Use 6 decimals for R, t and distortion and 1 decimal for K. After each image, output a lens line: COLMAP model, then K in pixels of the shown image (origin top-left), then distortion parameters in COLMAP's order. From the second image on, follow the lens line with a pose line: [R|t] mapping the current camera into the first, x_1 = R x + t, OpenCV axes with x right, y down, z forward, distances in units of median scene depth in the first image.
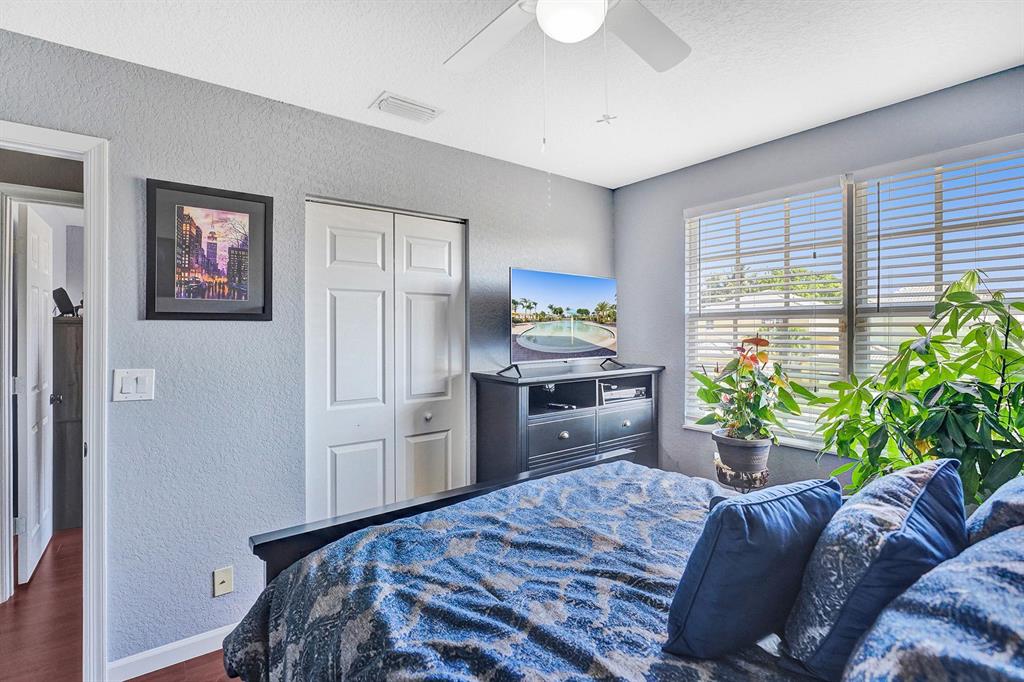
lens RADIAL K [[475.2, 0, 507.2], [0, 475.2, 346.3], [0, 0, 1]] dist [-0.006020, -0.001153]
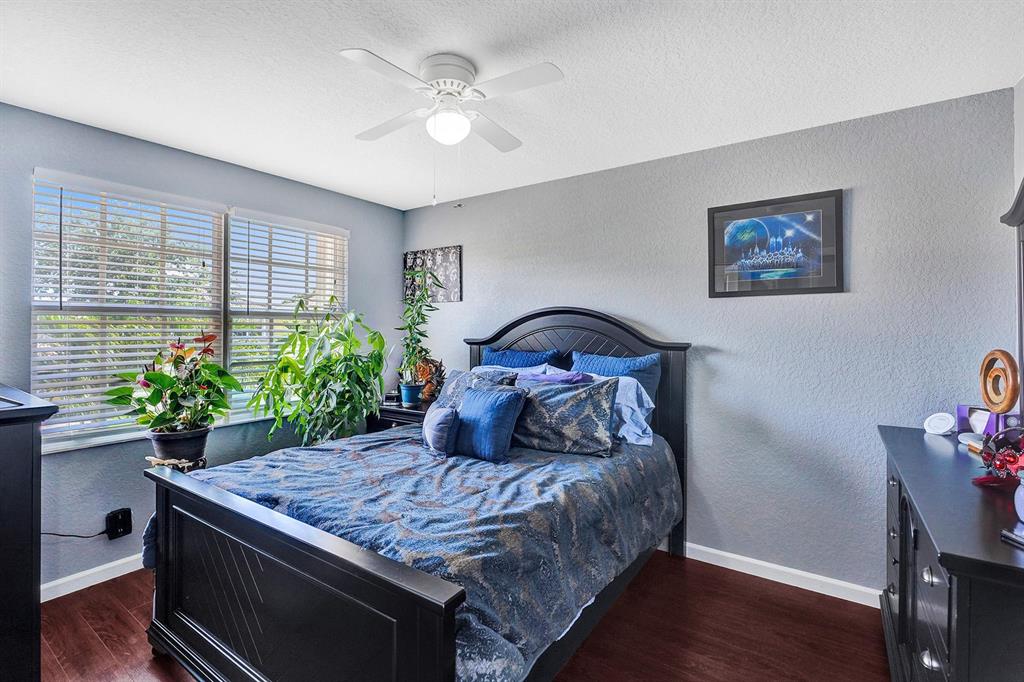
lens RADIAL K [[475.2, 0, 507.2], [0, 475.2, 346.3], [0, 0, 1]] dist [-0.006020, -0.001153]
pose [[-0.269879, -0.033375, 0.962316, -0.811440], [0.034469, 0.998424, 0.044294, -0.016294], [-0.962277, 0.045124, -0.268303, 0.686773]]
